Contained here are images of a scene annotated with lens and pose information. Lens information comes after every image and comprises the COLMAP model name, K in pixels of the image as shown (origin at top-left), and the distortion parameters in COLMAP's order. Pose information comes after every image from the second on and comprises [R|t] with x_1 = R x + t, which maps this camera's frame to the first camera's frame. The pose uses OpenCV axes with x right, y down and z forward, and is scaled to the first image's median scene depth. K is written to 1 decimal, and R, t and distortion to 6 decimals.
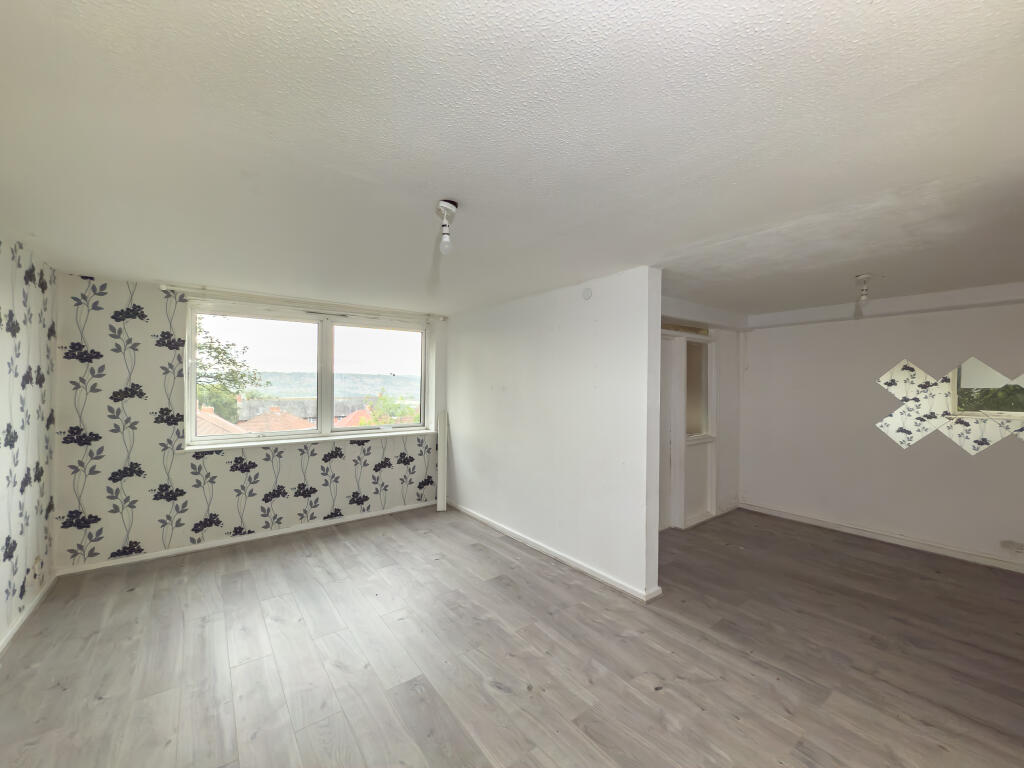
lens RADIAL K [[409.9, 0, 511.3], [0, 409.9, 385.3], [0, 0, 1]] dist [-0.001117, -0.000315]
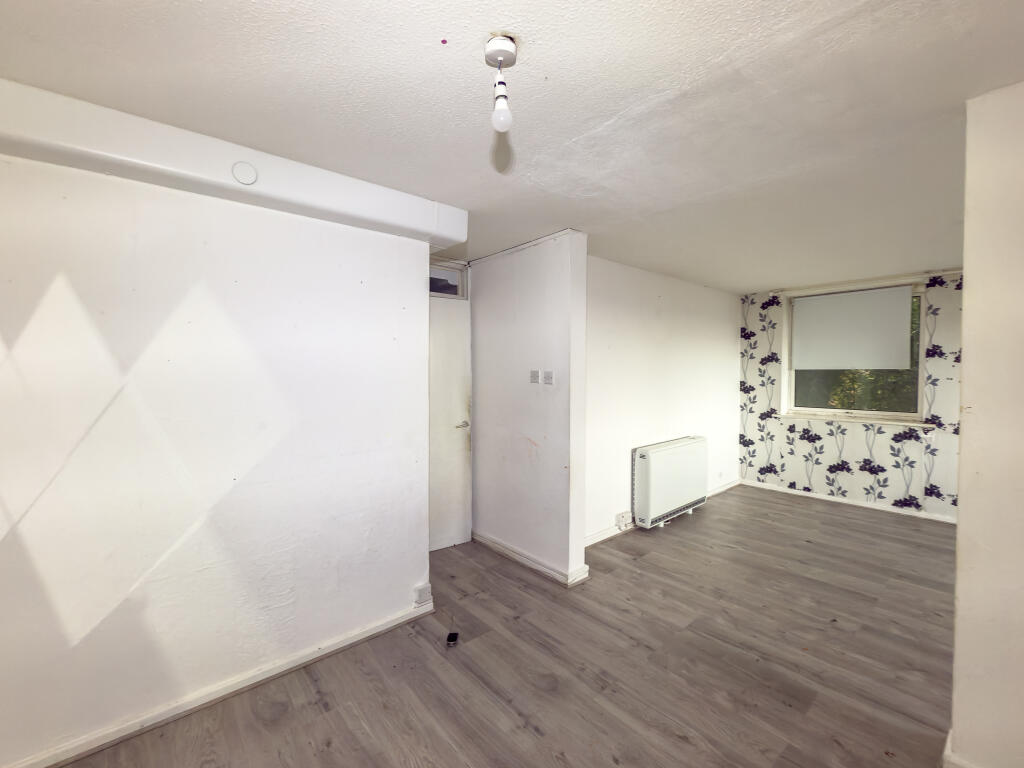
lens RADIAL K [[439.9, 0, 513.7], [0, 439.9, 385.0], [0, 0, 1]] dist [0.000739, -0.000140]
pose [[-0.998051, -0.001175, -0.062398, 0.801614], [-0.003441, 0.999338, 0.036230, 0.025670], [0.062314, 0.036374, -0.997394, 1.295254]]
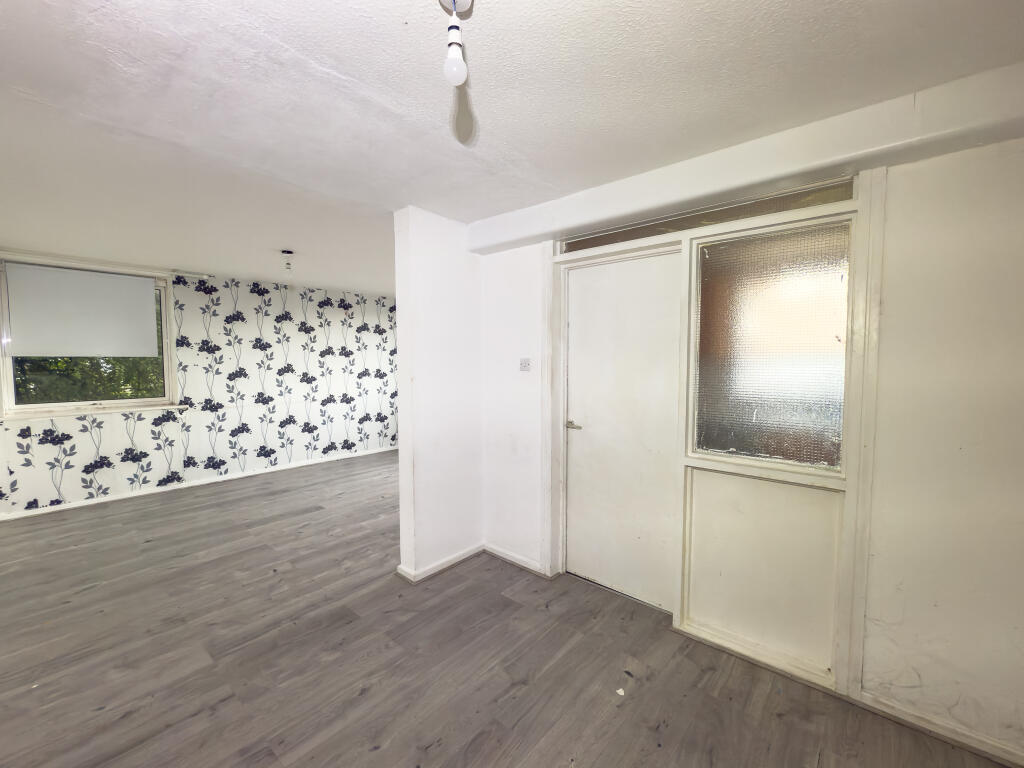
lens RADIAL K [[430.8, 0, 512.0], [0, 430.8, 384.0], [0, 0, 1]] dist [-0.001225, -0.000591]
pose [[0.205870, 0.050168, -0.977293, 1.125814], [-0.004810, 0.998725, 0.050255, 0.033687], [0.978568, -0.005646, 0.205849, 0.889656]]
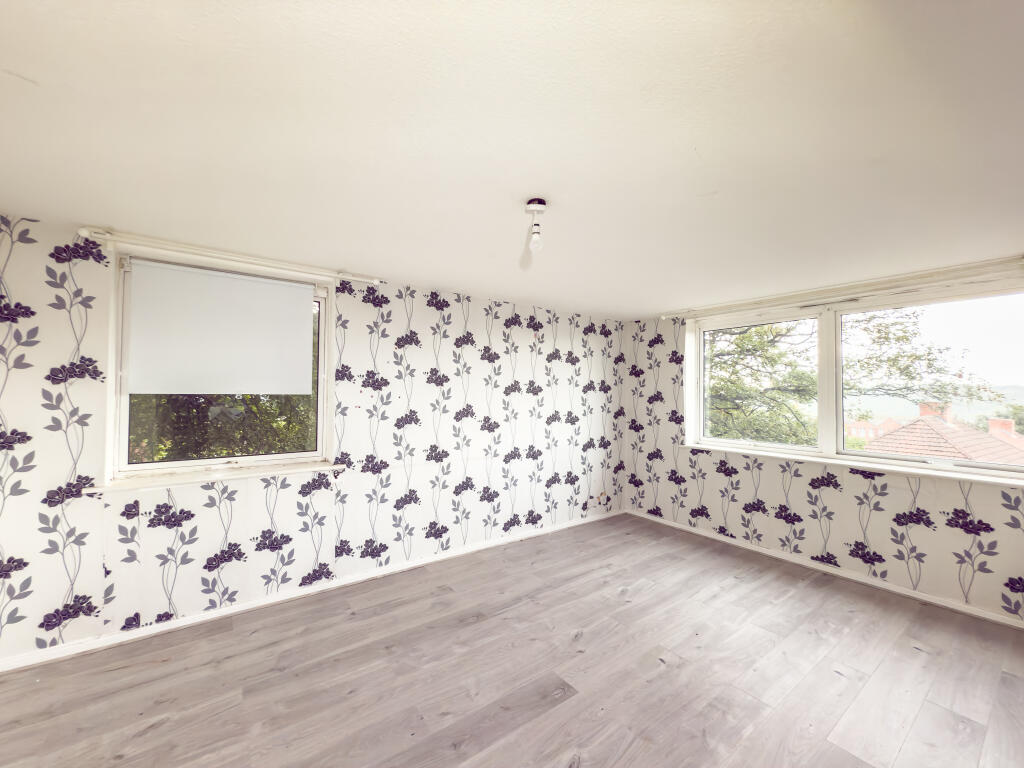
lens RADIAL K [[409.9, 0, 511.3], [0, 409.9, 385.3], [0, 0, 1]] dist [-0.001117, -0.000315]
pose [[-0.015647, -0.025275, -0.999558, 0.467280], [-0.014120, 0.999586, -0.025055, 0.017616], [0.999778, 0.013721, -0.015997, 0.533880]]
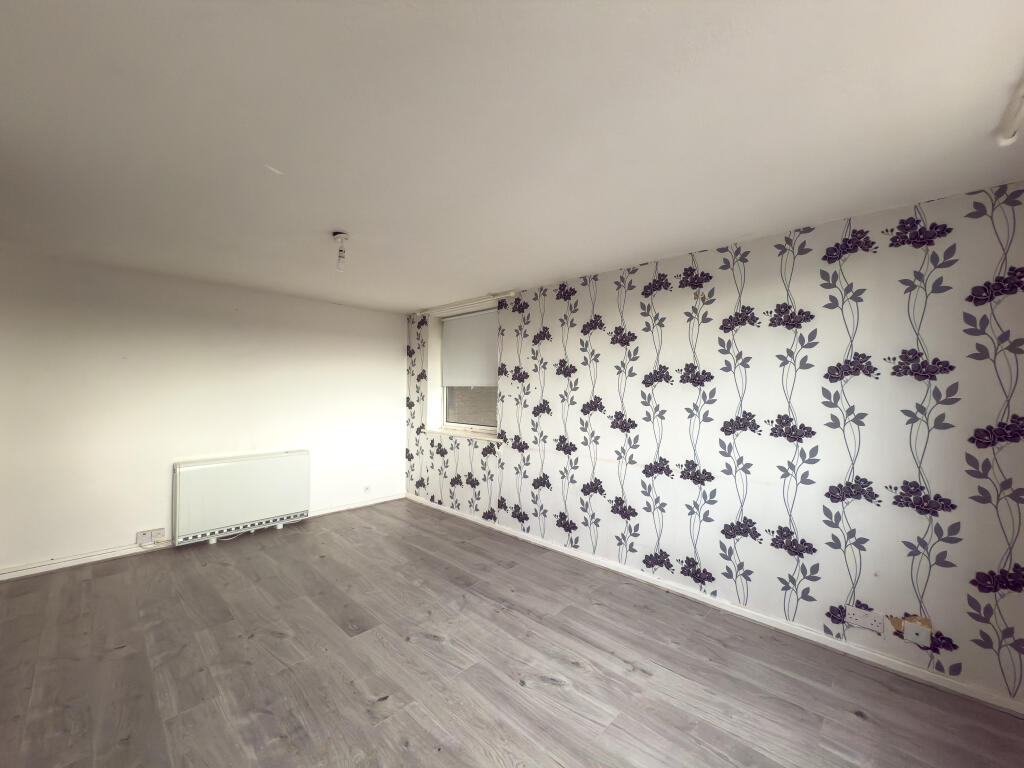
lens RADIAL K [[409.9, 0, 511.3], [0, 409.9, 385.3], [0, 0, 1]] dist [-0.001117, -0.000315]
pose [[-0.988211, -0.019475, -0.151851, -0.285359], [-0.018309, 0.999791, -0.009074, 0.028823], [0.151996, -0.006187, -0.988362, 1.337258]]
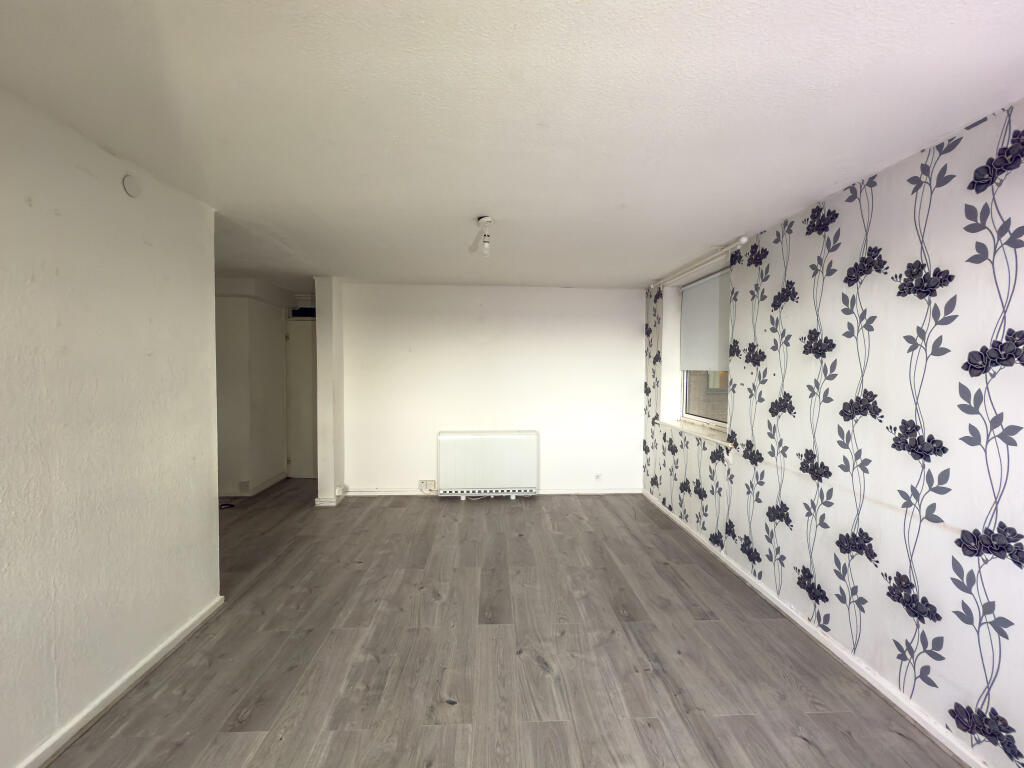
lens RADIAL K [[417.0, 0, 510.9], [0, 417.0, 384.9], [0, 0, 1]] dist [-0.002653, -0.000212]
pose [[-0.823471, -0.037031, 0.566148, -0.555329], [-0.011106, 0.998729, 0.049172, 0.012110], [-0.567249, 0.034204, -0.822836, 1.151520]]
